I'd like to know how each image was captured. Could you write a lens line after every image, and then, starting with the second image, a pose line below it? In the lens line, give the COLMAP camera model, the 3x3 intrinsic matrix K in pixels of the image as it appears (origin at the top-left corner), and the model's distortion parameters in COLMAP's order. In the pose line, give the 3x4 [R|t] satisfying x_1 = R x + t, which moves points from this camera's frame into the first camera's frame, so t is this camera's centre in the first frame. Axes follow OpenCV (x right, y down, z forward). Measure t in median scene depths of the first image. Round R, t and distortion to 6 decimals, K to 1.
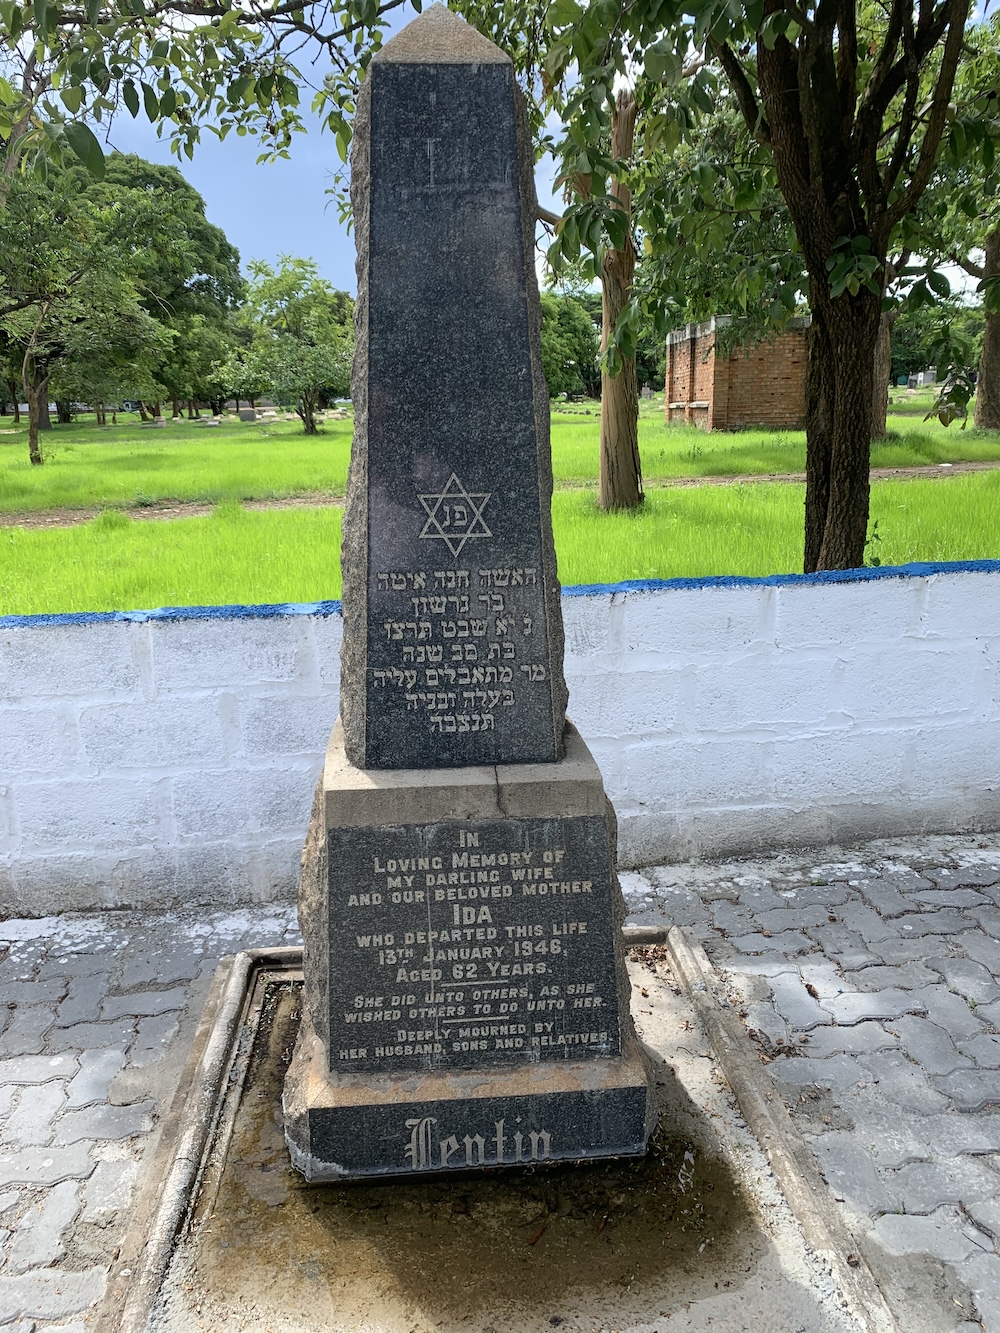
lens RADIAL K [[1024.9, 0, 485.8], [0, 1024.9, 661.2], [0, 0, 1]] dist [0.104601, -0.291593]
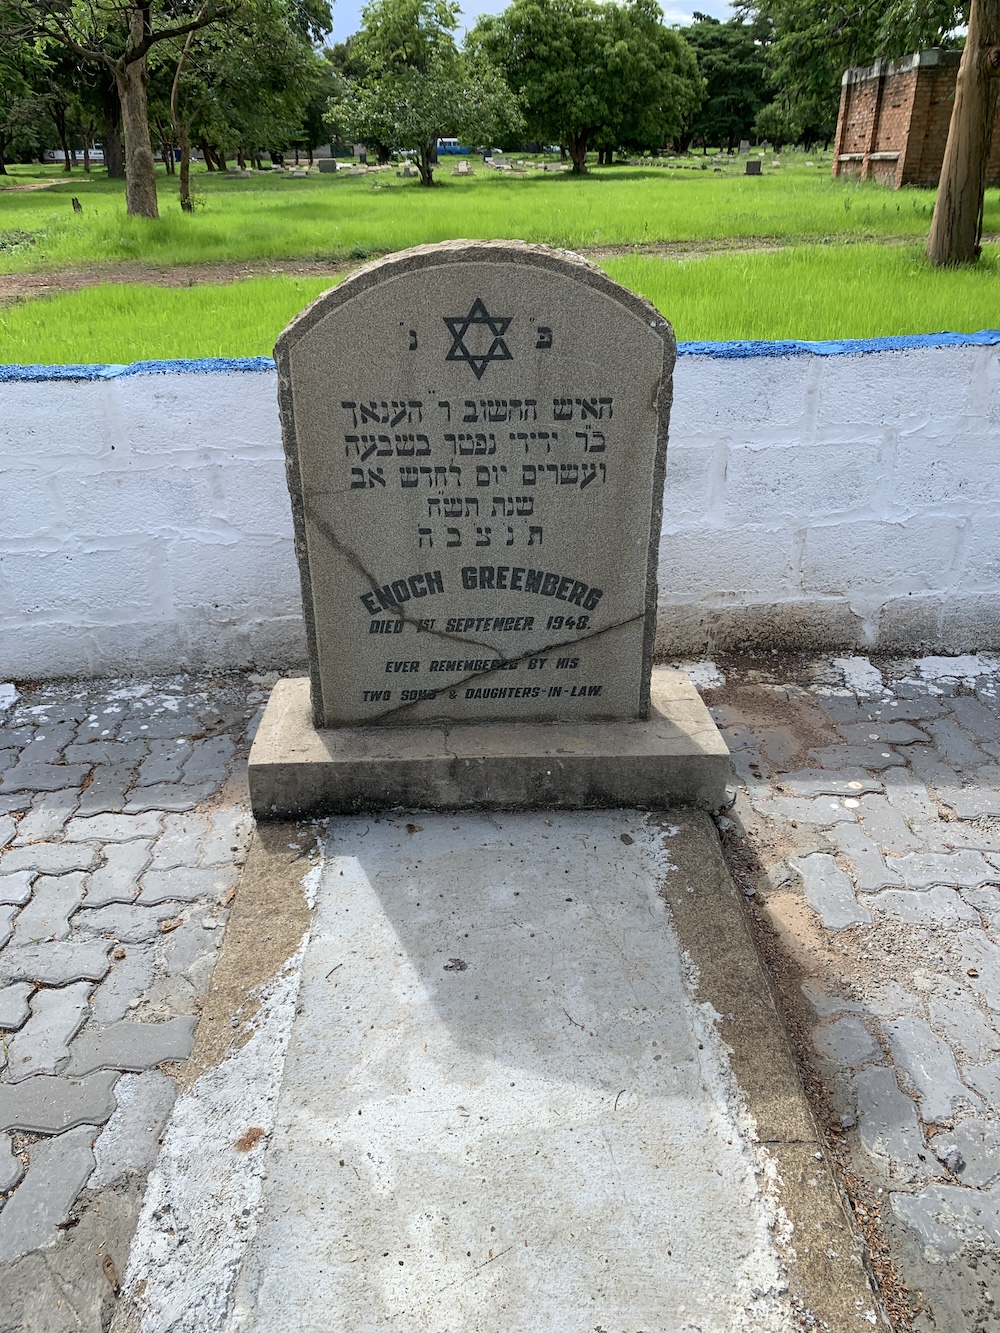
lens RADIAL K [[1023.5, 0, 491.3], [0, 1023.5, 666.5], [0, 0, 1]] dist [0.034938, -0.043402]
pose [[0.998902, 0.032155, -0.034064, -0.853308], [-0.024211, 0.976925, 0.212206, 0.063264], [0.040102, -0.211148, 0.976631, 0.028200]]
